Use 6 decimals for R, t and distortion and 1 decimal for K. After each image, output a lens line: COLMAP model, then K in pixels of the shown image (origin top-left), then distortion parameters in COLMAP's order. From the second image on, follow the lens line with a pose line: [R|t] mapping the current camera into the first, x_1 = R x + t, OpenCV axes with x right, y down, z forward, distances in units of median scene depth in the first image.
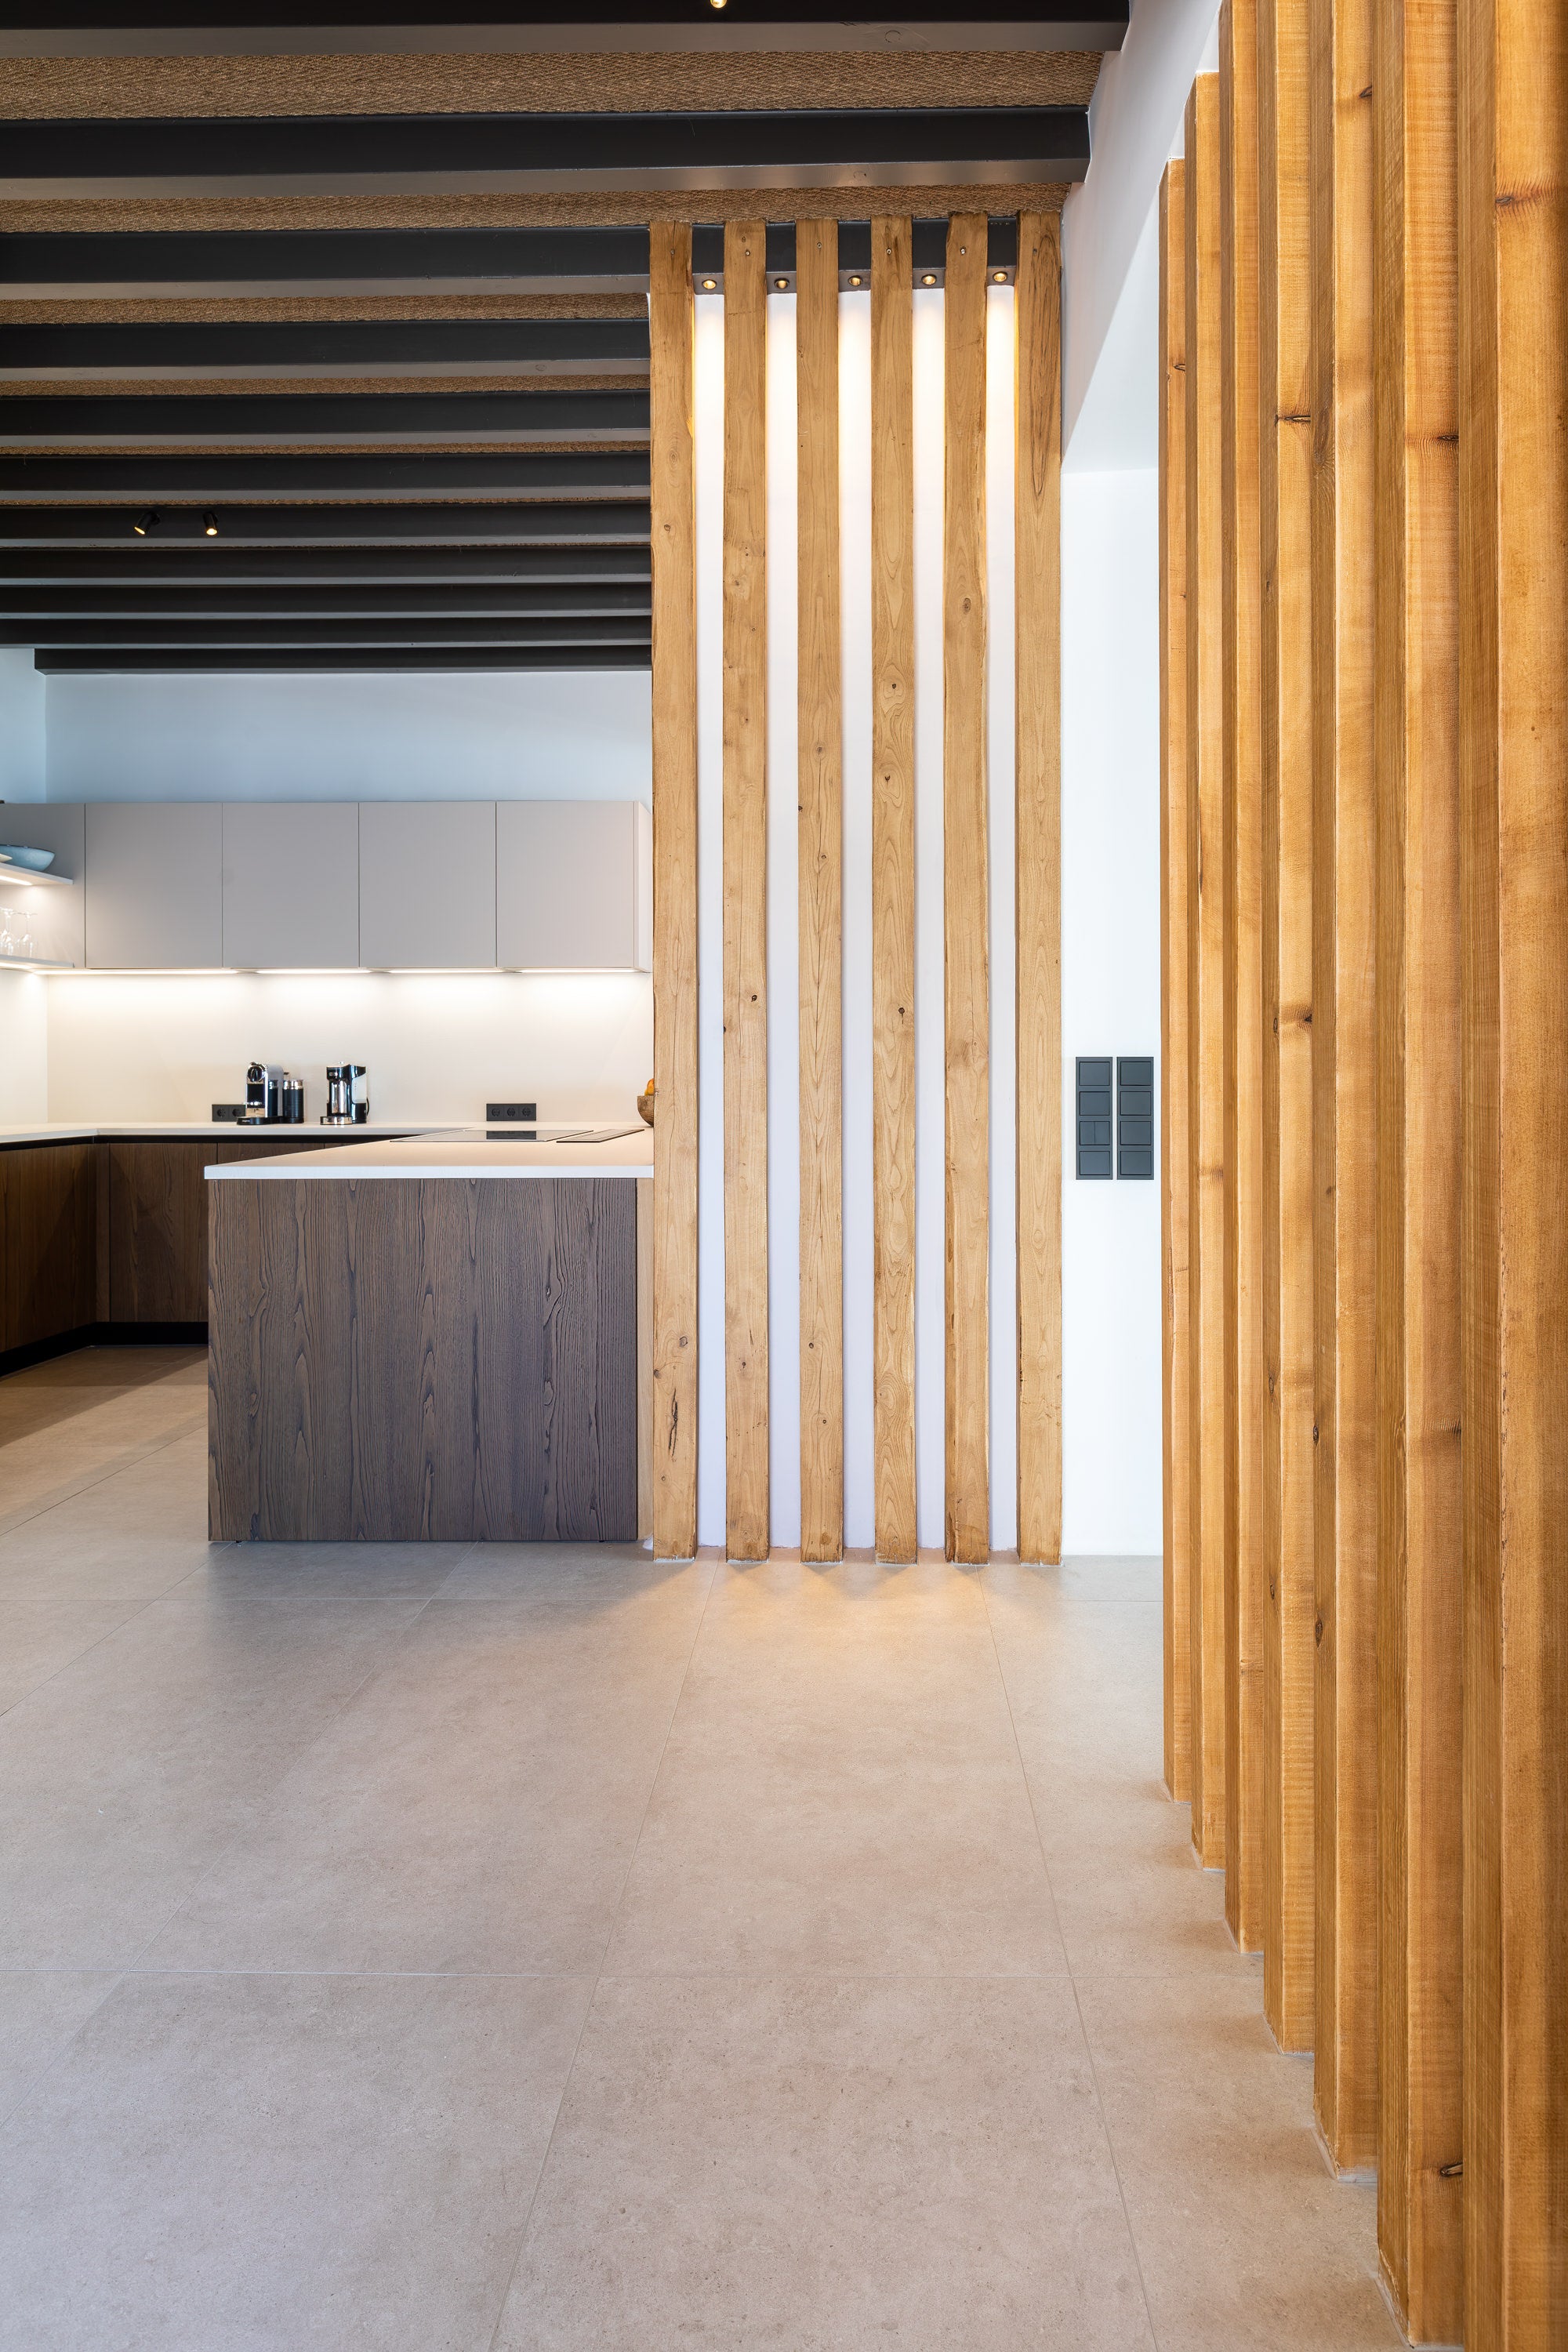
lens RADIAL K [[1394.5, 0, 827.6], [0, 1394.5, 1074.3], [0, 0, 1]] dist [0.001691, 0.000102]
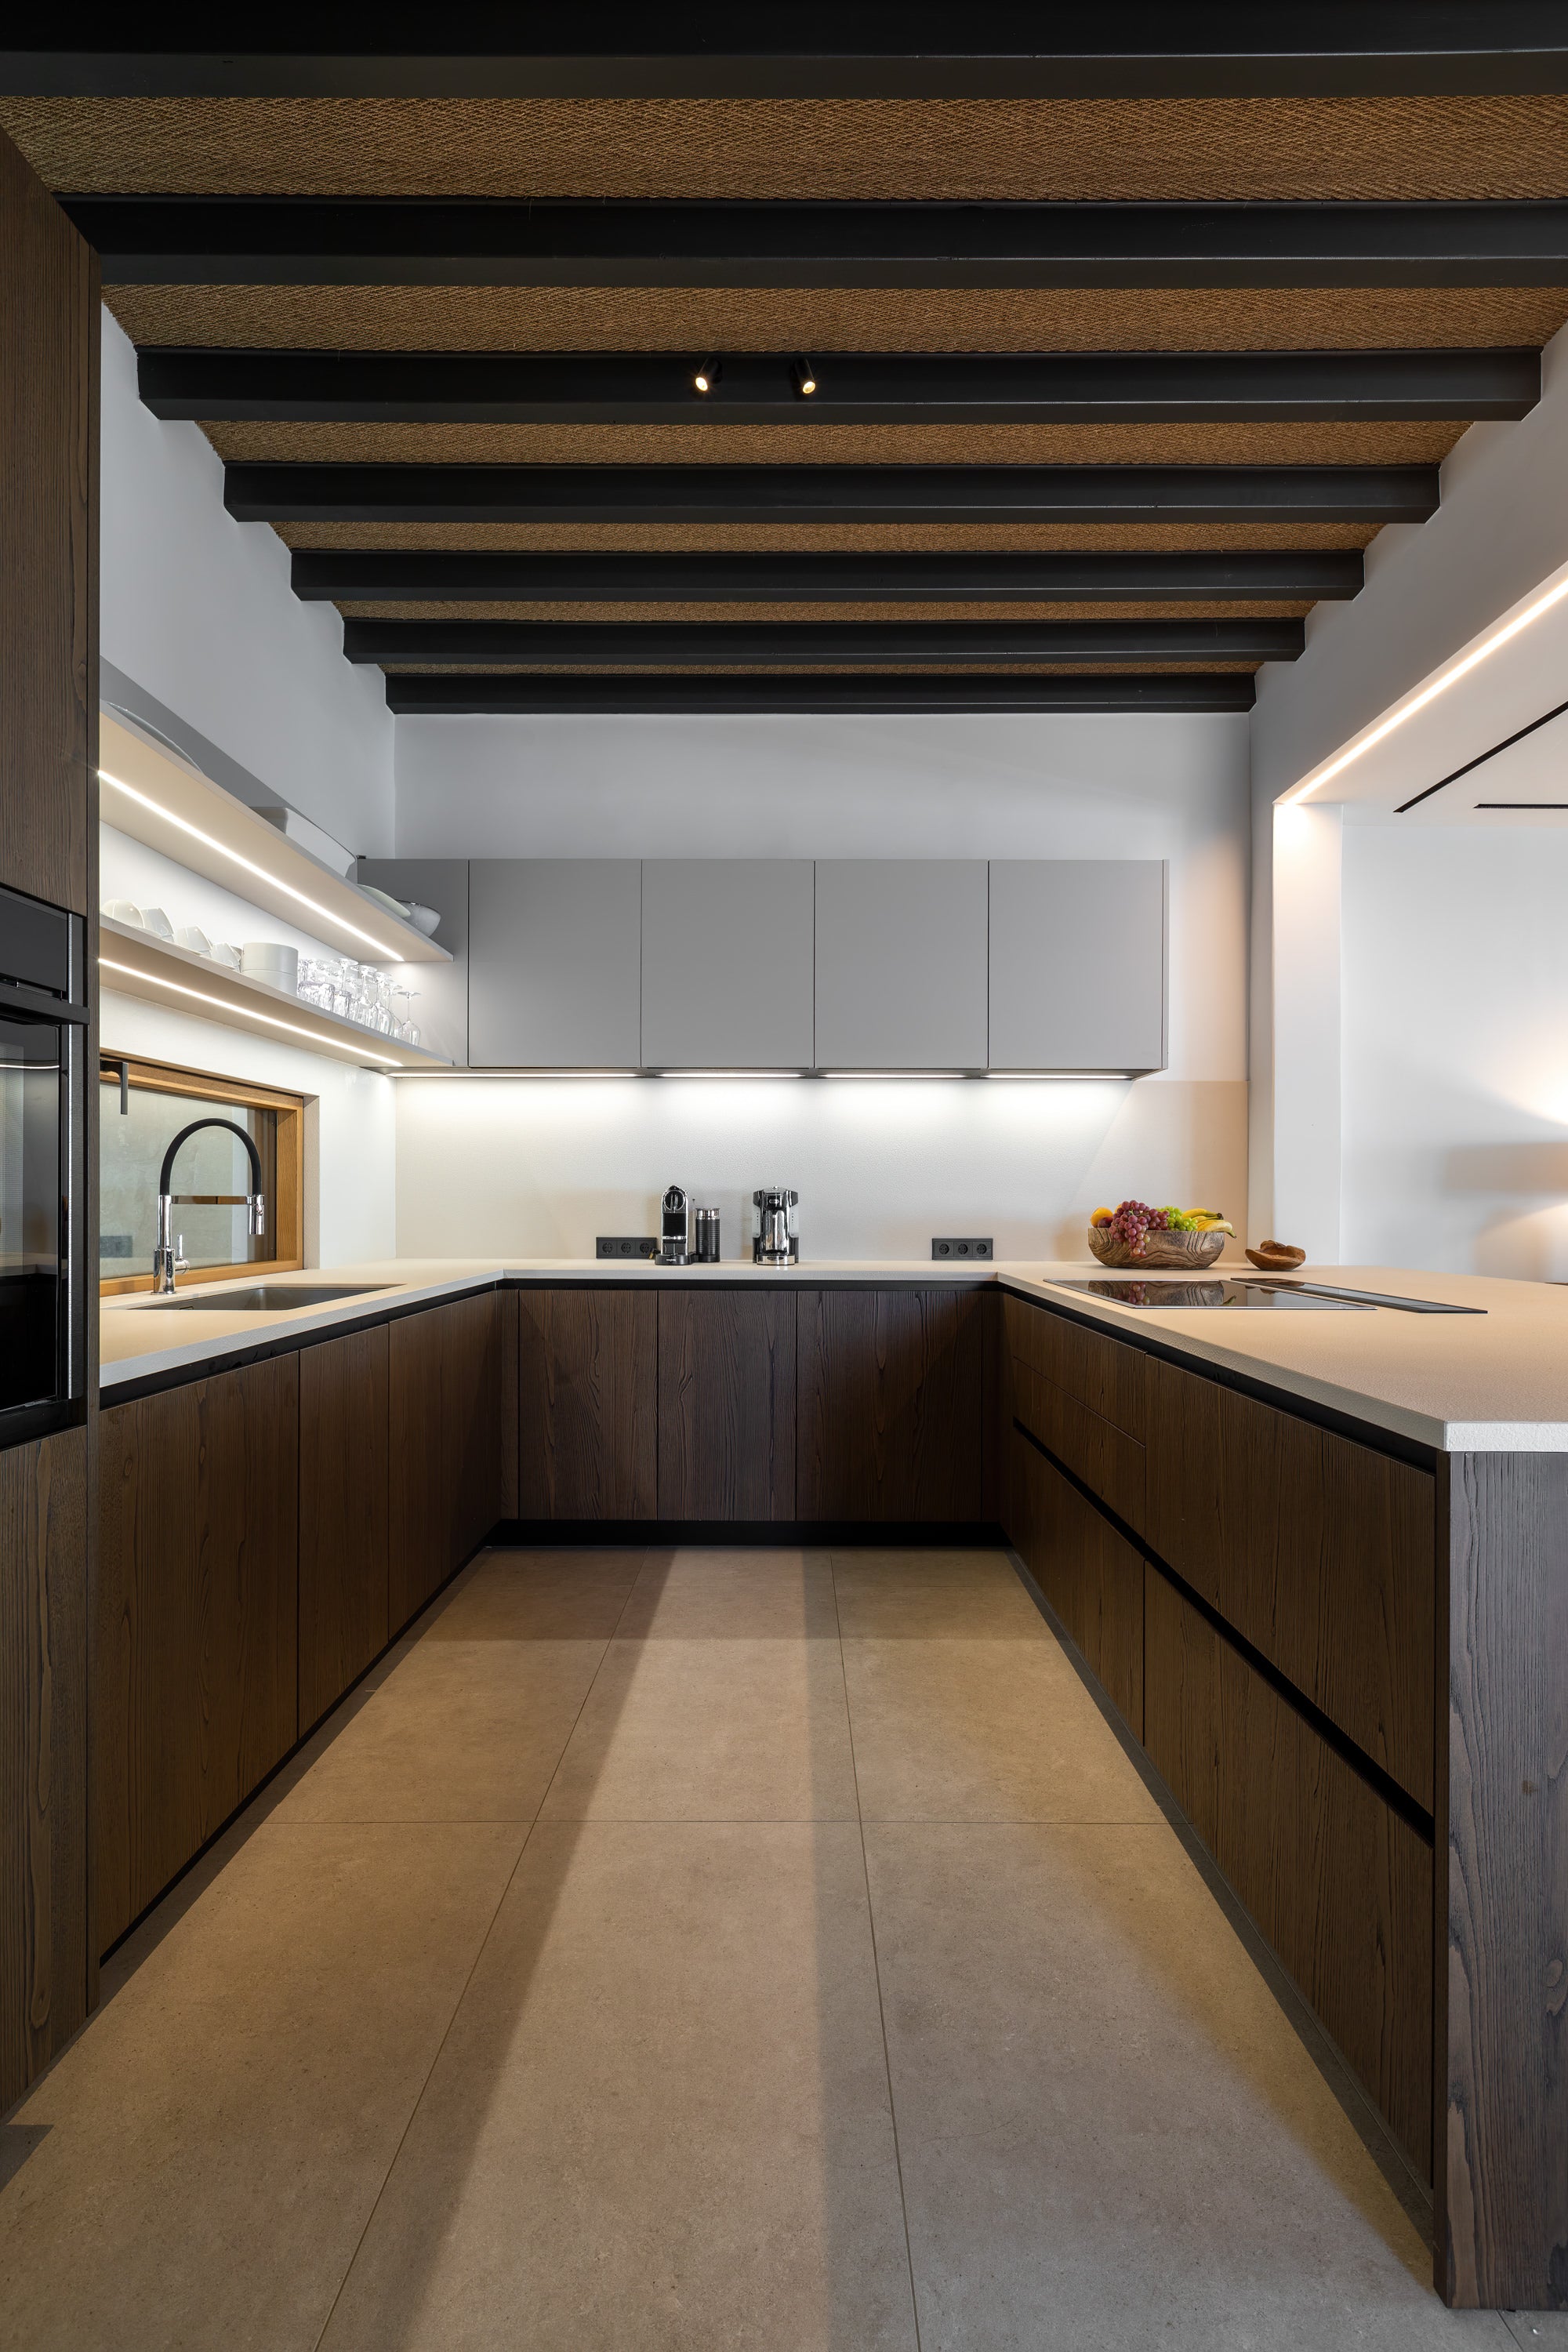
lens RADIAL K [[1099.6, 0, 780.9], [0, 1099.6, 1207.9], [0, 0, 1]] dist [0.001032, -0.000121]
pose [[0.999938, 0.005626, 0.009640, -0.357401], [-0.005662, 0.999977, 0.003770, 0.001032], [-0.009619, -0.003825, 0.999946, 0.369387]]
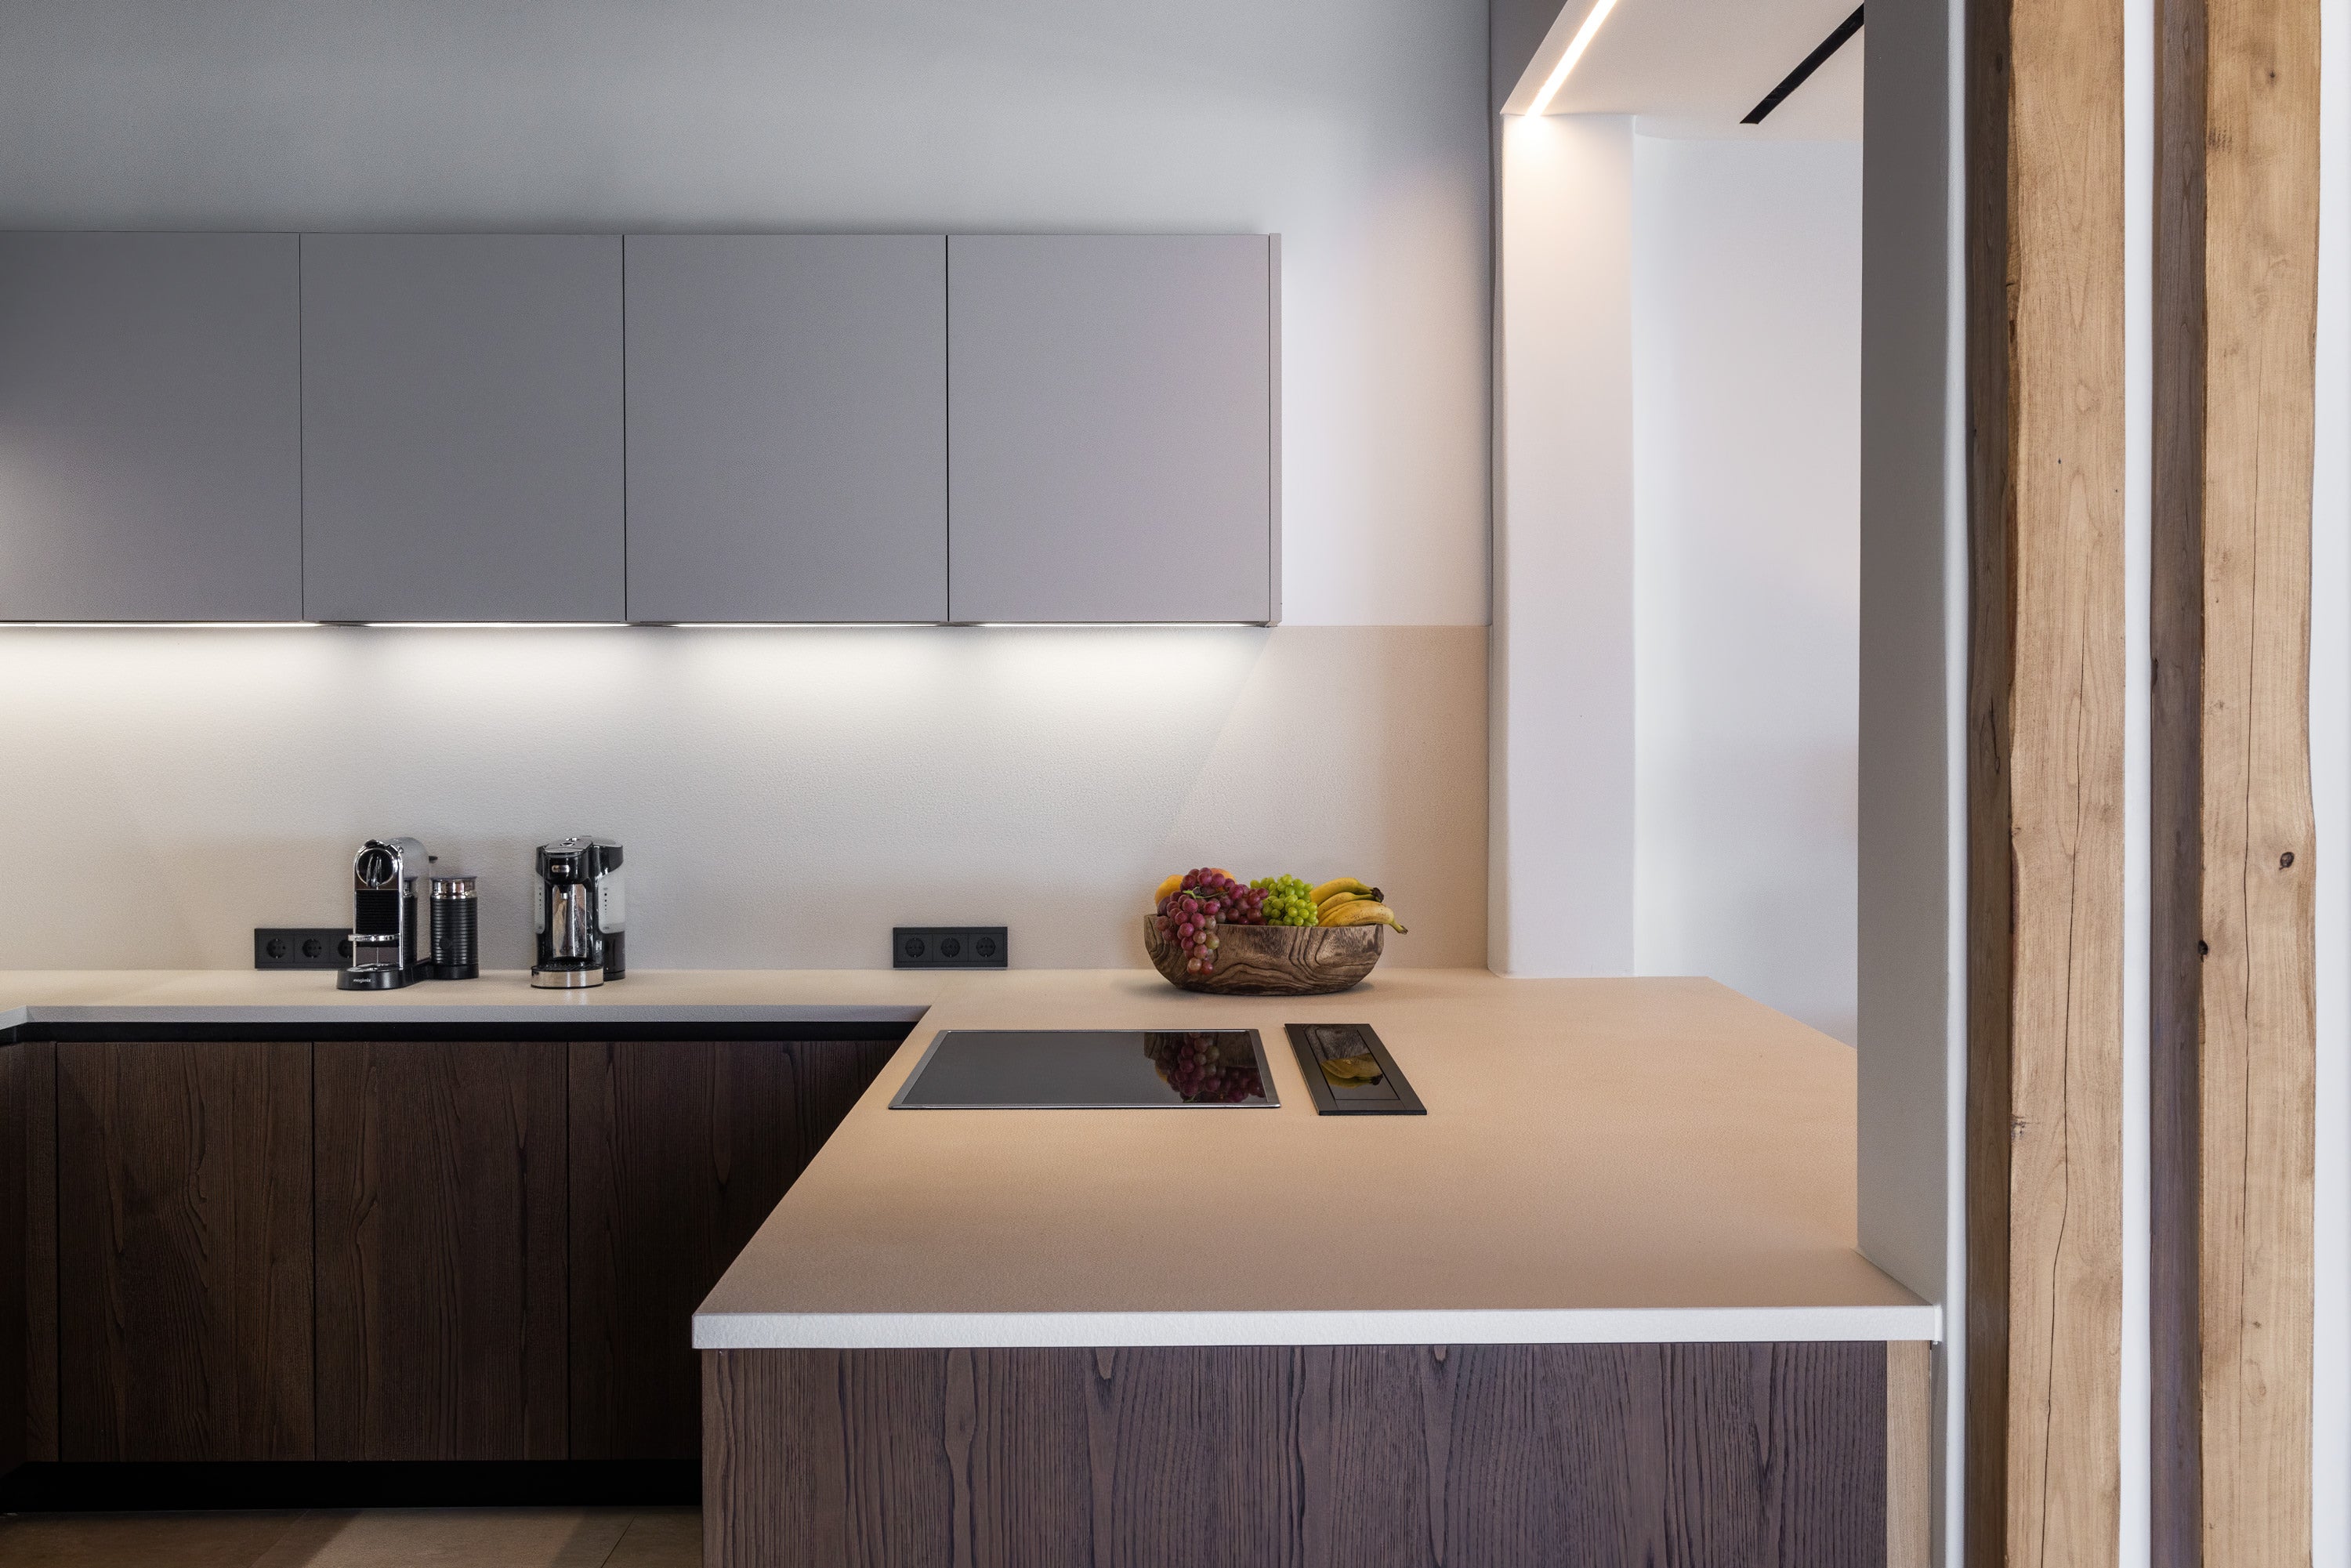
lens RADIAL K [[2688.3, 0, 1178.4], [0, 2688.3, 745.7], [0, 0, 1]] dist [-0.007294, 0.005988]
pose [[0.999638, 0.000472, 0.026910, -0.187136], [-0.000820, 0.999916, 0.012931, -0.048923], [-0.026902, -0.012949, 0.999554, 0.169215]]
